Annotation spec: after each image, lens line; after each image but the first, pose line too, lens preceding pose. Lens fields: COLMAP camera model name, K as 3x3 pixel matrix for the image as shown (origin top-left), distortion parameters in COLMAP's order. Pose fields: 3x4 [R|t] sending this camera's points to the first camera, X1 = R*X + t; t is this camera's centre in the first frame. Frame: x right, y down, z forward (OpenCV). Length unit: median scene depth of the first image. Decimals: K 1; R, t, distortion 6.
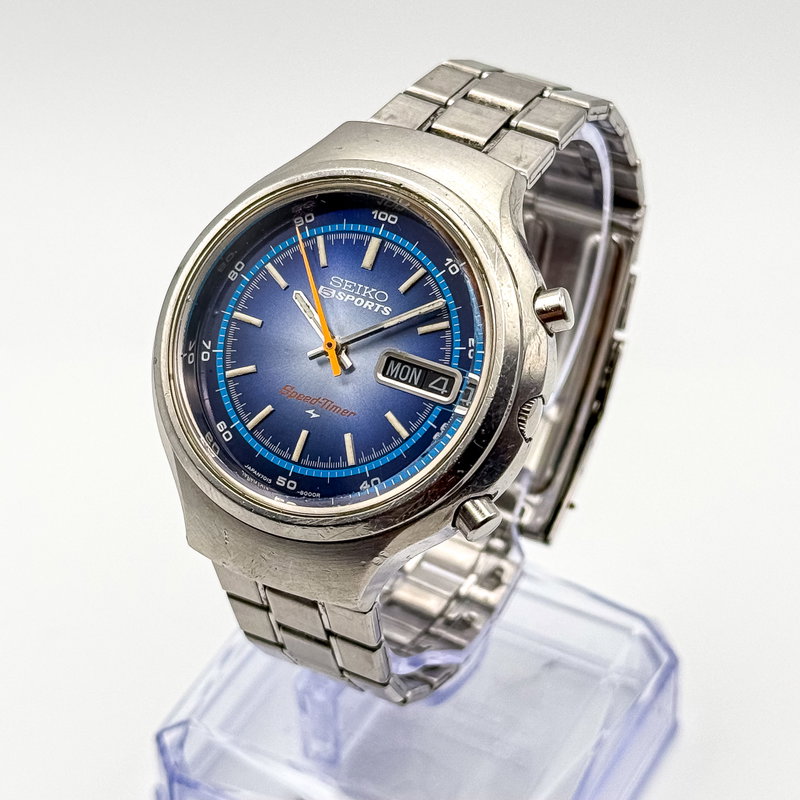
lens RADIAL K [[2260.7, 0, 400.0], [0, 2260.7, 400.0], [0, 0, 1]] dist [0.306412, 0.218059]
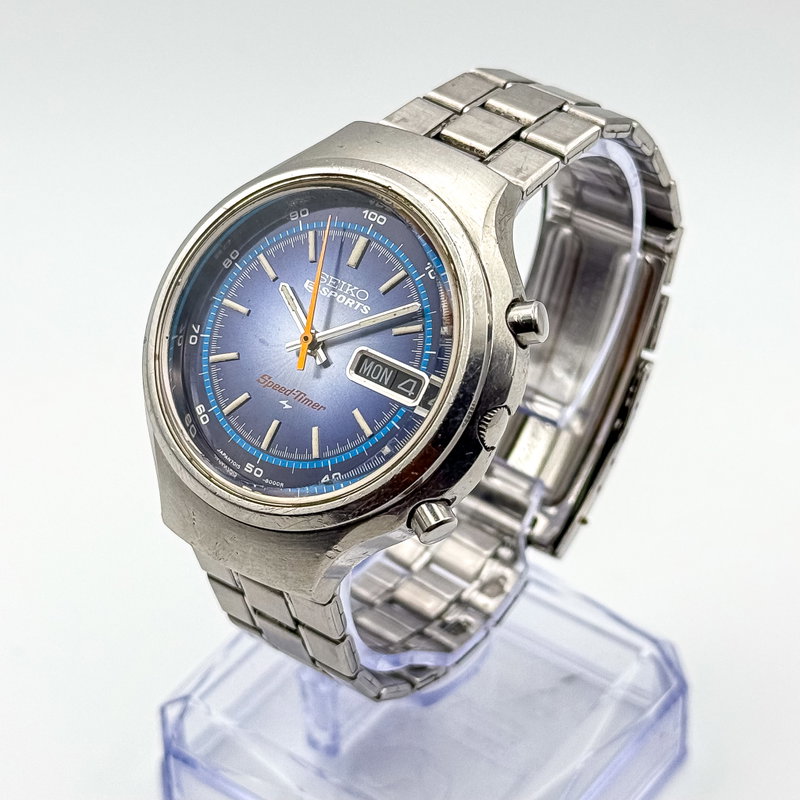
lens RADIAL K [[2260.7, 0, 400.0], [0, 2260.7, 400.0], [0, 0, 1]] dist [0.306412, 0.218059]
pose [[0.989521, 0.085608, -0.116276, 0.127673], [-0.085783, 0.996308, 0.003502, -0.003875], [0.116146, 0.006509, 0.993211, -0.004033]]
